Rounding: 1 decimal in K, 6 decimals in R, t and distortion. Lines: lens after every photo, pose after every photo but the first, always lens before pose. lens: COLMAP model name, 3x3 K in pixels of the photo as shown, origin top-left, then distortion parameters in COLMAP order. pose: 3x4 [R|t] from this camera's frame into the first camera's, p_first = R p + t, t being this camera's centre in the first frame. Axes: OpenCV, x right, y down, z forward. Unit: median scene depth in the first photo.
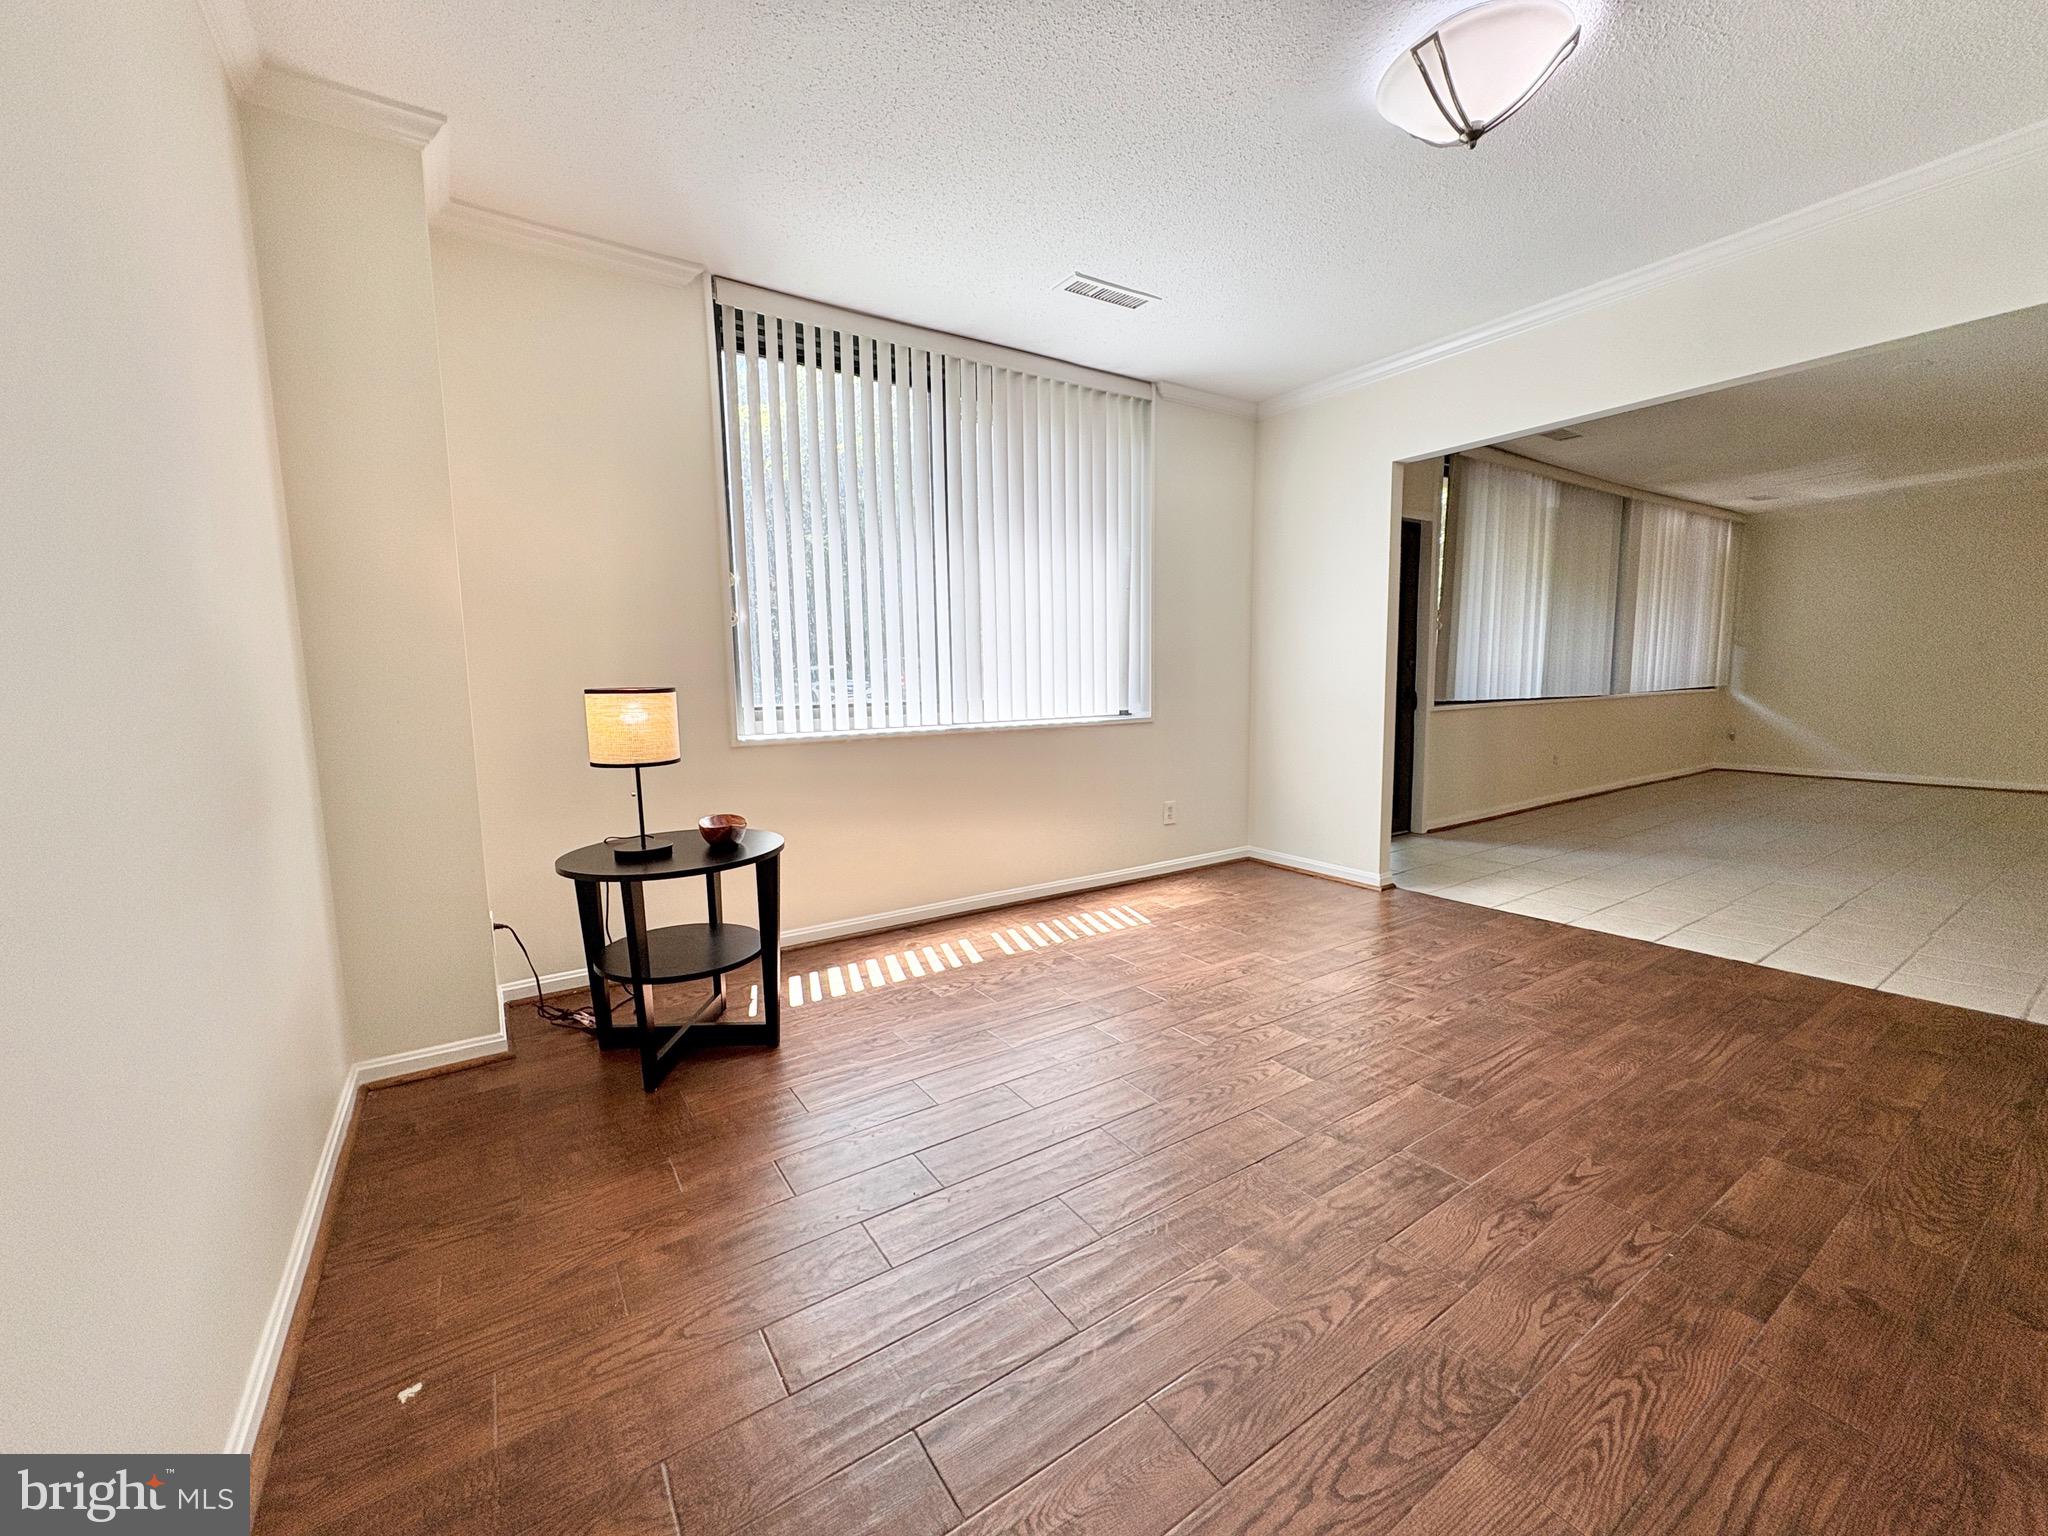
lens RADIAL K [[810.5, 0, 1024.1], [0, 810.5, 766.8], [0, 0, 1]] dist [-0.000264, 0.000436]
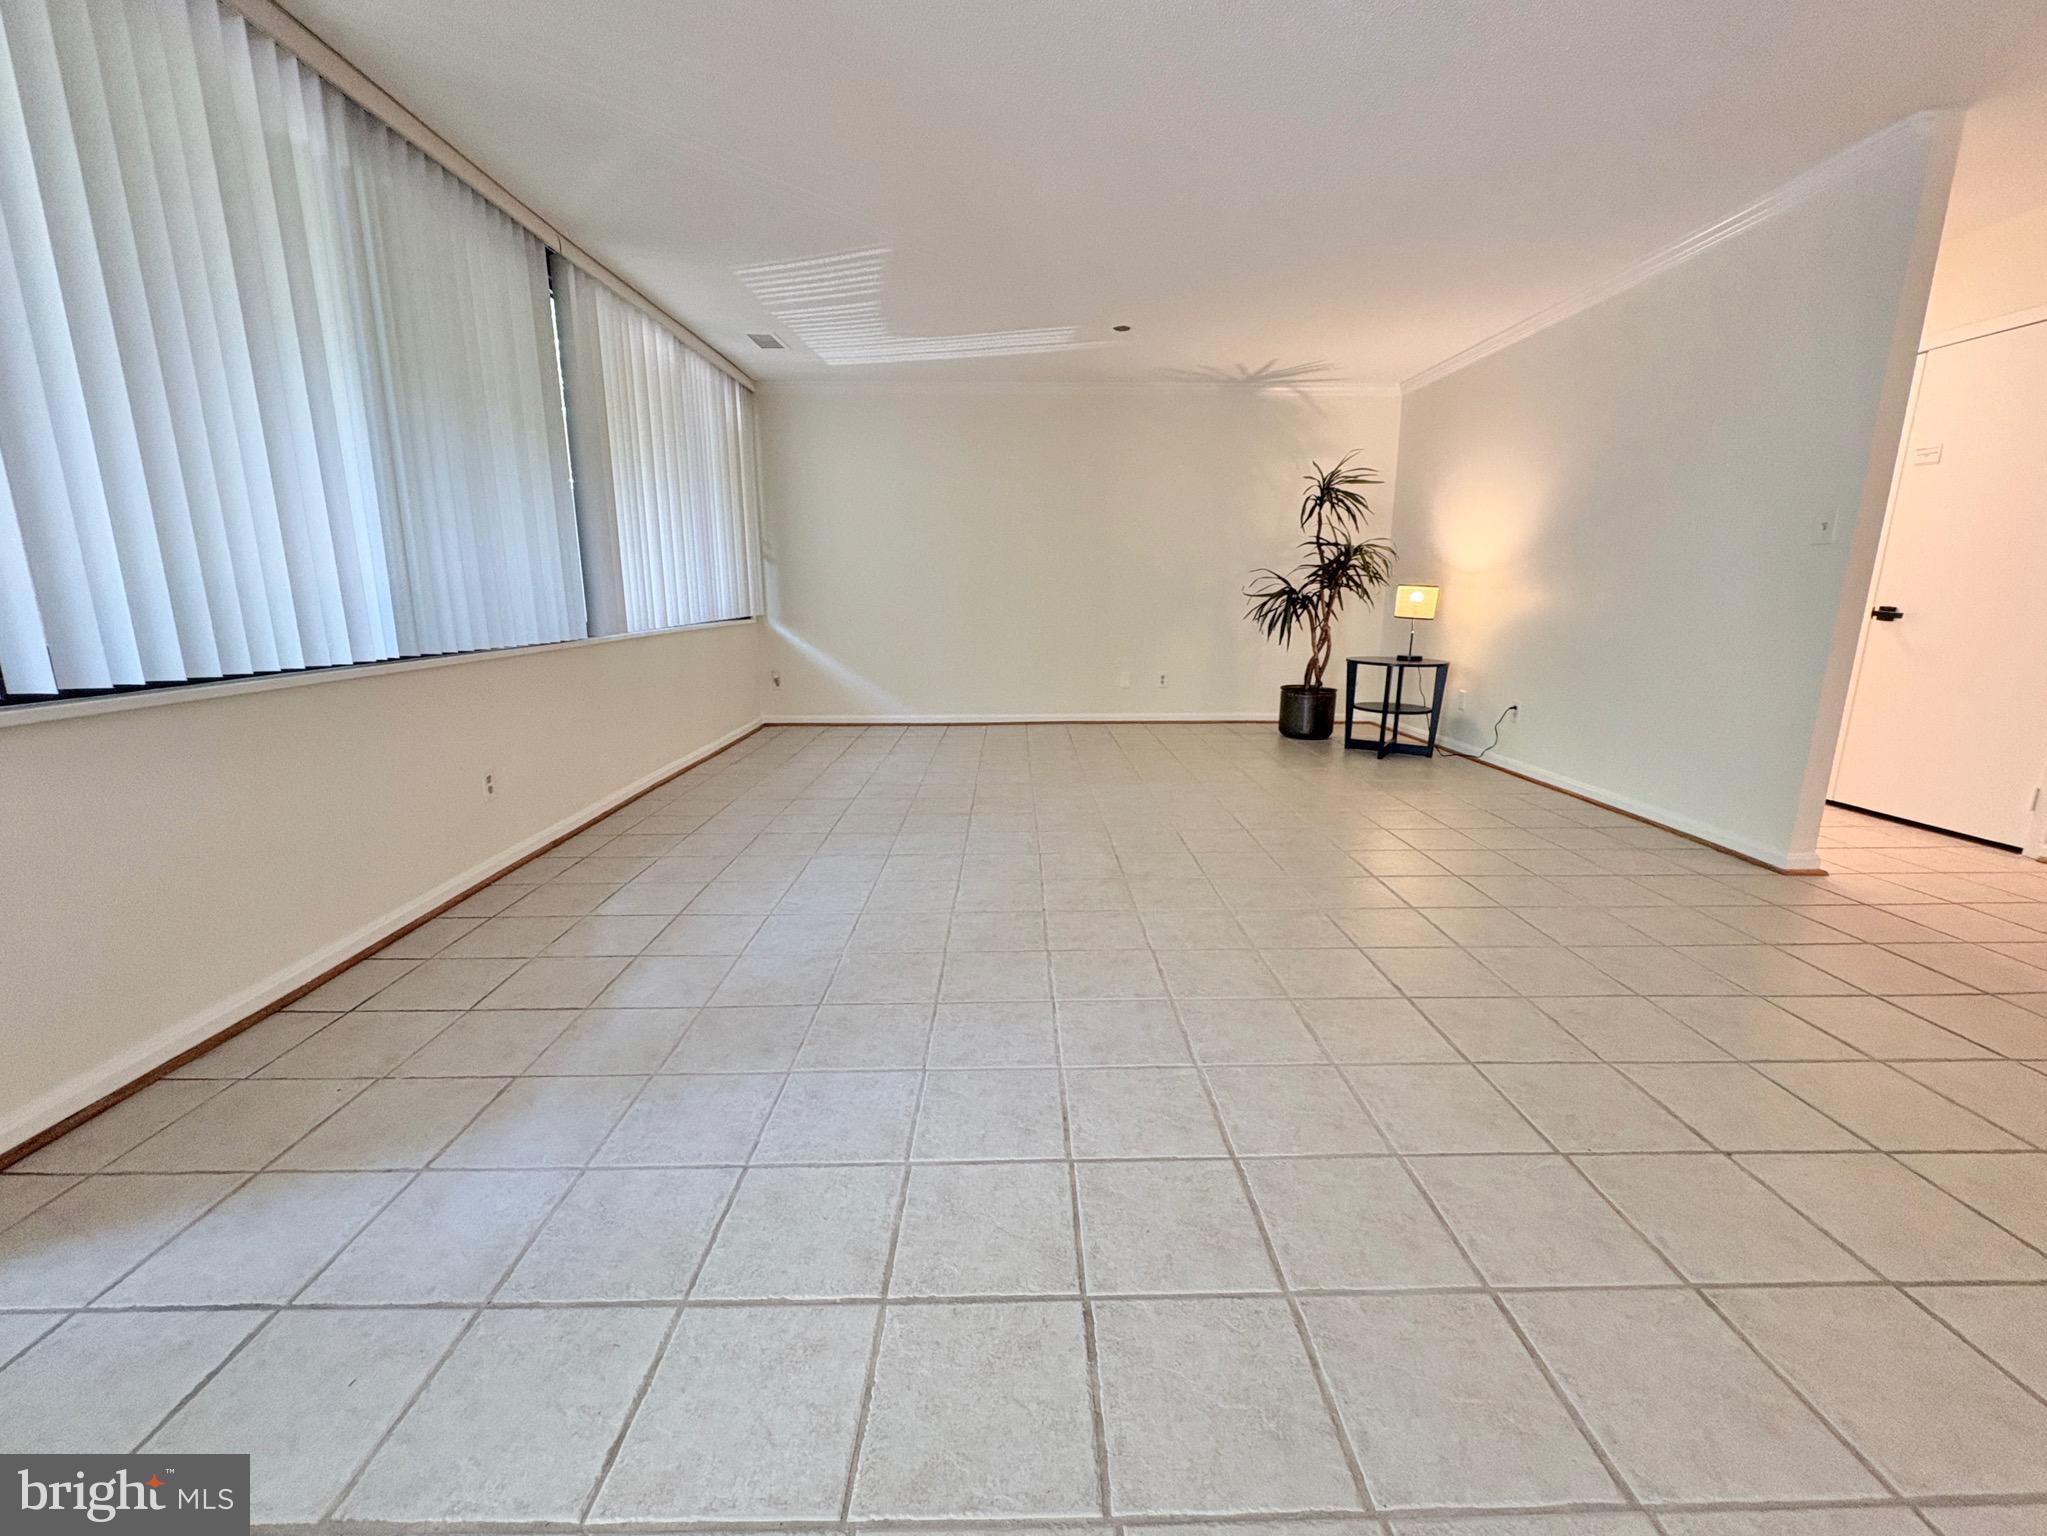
lens RADIAL K [[831.4, 0, 1023.3], [0, 831.4, 765.3], [0, 0, 1]] dist [-0.000621, -0.000002]
pose [[0.539383, -0.160875, 0.826550, 0.837827], [0.088641, 0.986974, 0.134254, -0.110673], [-0.837382, 0.000852, 0.546617, 0.935200]]
